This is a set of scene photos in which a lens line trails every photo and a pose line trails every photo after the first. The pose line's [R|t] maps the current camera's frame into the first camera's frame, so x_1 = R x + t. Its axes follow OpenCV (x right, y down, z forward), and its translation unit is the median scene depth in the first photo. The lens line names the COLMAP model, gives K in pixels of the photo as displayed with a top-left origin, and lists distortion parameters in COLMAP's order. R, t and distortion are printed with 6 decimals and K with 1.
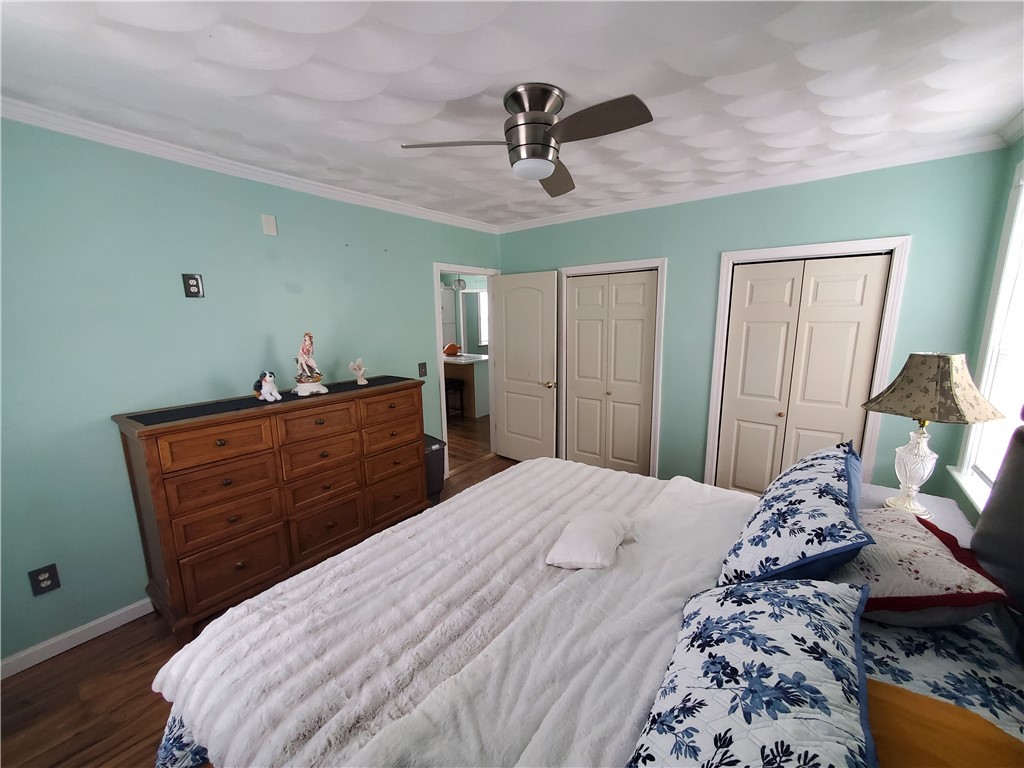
lens RADIAL K [[403.8, 0, 519.9], [0, 403.8, 388.1], [0, 0, 1]] dist [0.002010, 0.000031]
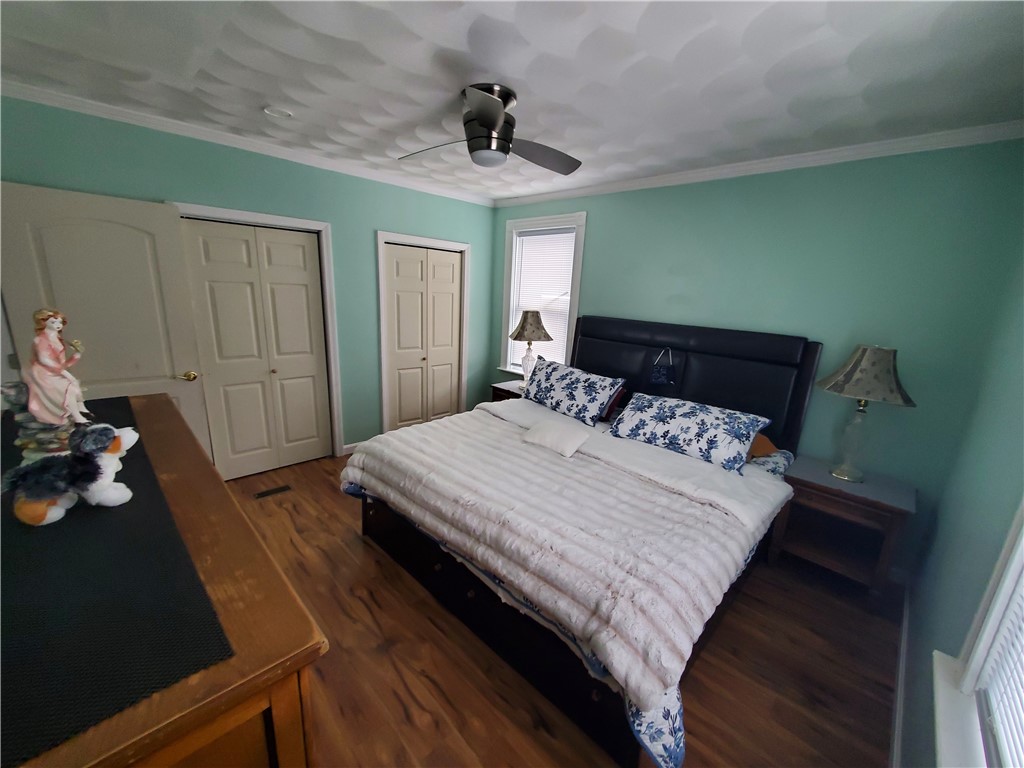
lens RADIAL K [[407.8, 0, 515.0], [0, 407.8, 387.5], [0, 0, 1]] dist [0.001916, 0.000119]
pose [[0.153291, -0.210743, 0.965448, -0.810433], [0.126118, 0.973177, 0.192406, -0.082331], [-0.980100, 0.092266, 0.175758, 0.526350]]
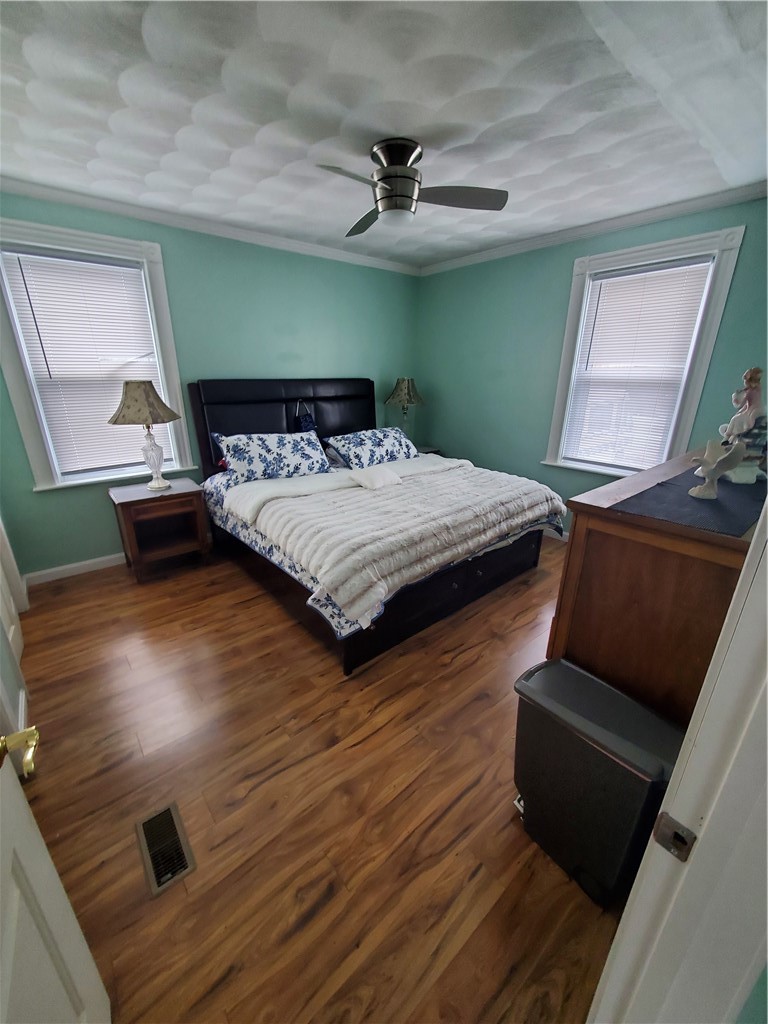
lens RADIAL K [[403.8, 0, 377.0], [0, 403.8, 516.4], [0, 0, 1]] dist [0.002010, 0.000031]
pose [[-0.967595, -0.081875, 0.238864, -0.179827], [0.051382, 0.862338, 0.503718, -0.257967], [-0.247224, 0.499669, -0.830188, 1.619395]]
